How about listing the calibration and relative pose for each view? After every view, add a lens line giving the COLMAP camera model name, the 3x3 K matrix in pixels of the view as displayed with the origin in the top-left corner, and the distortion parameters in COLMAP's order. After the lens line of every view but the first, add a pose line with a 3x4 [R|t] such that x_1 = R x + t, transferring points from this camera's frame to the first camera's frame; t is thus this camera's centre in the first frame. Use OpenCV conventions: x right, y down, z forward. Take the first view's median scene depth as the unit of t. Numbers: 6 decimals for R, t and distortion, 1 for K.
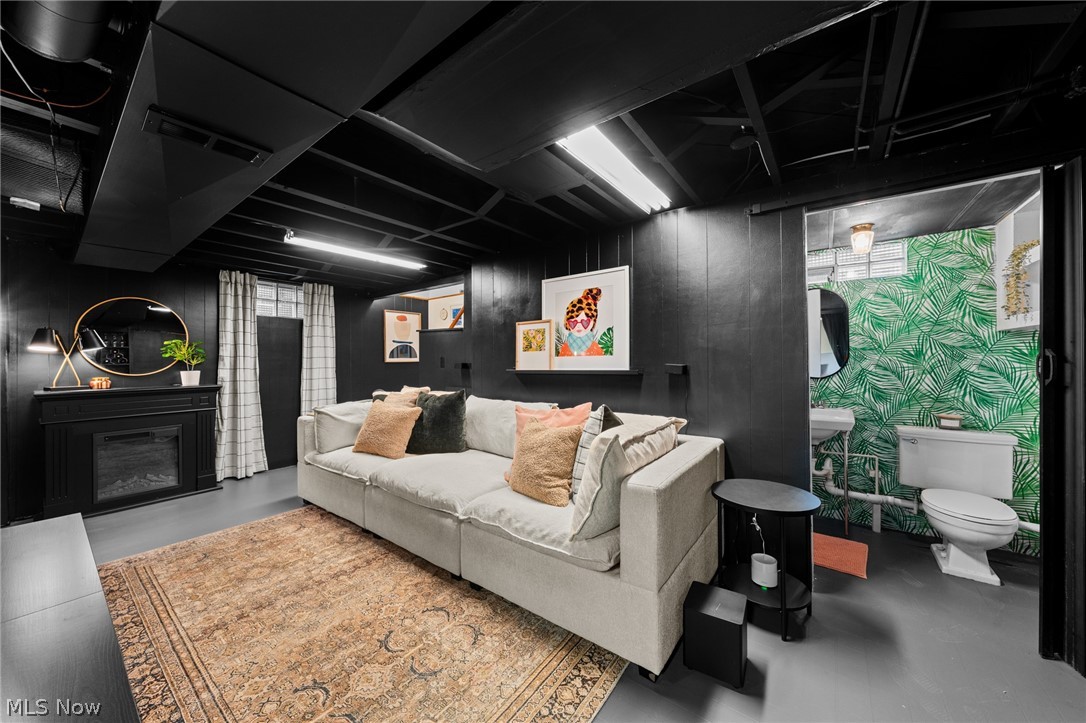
lens RADIAL K [[385.5, 0, 542.3], [0, 385.5, 360.3], [0, 0, 1]] dist [0.001256, 0.000507]
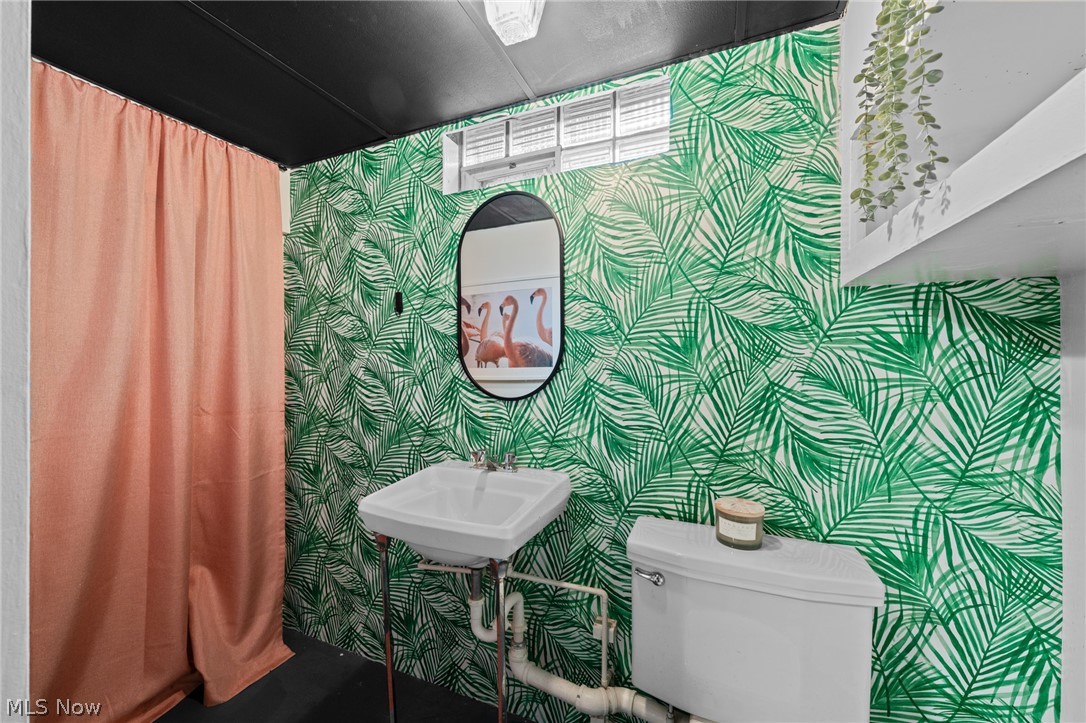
lens RADIAL K [[413.5, 0, 540.3], [0, 413.5, 359.9], [0, 0, 1]] dist [-0.002678, 0.000687]
pose [[0.973574, 0.003998, 0.228338, 0.560612], [-0.005850, 0.999955, 0.007433, -0.001726], [-0.228298, -0.008573, 0.973554, 0.472707]]
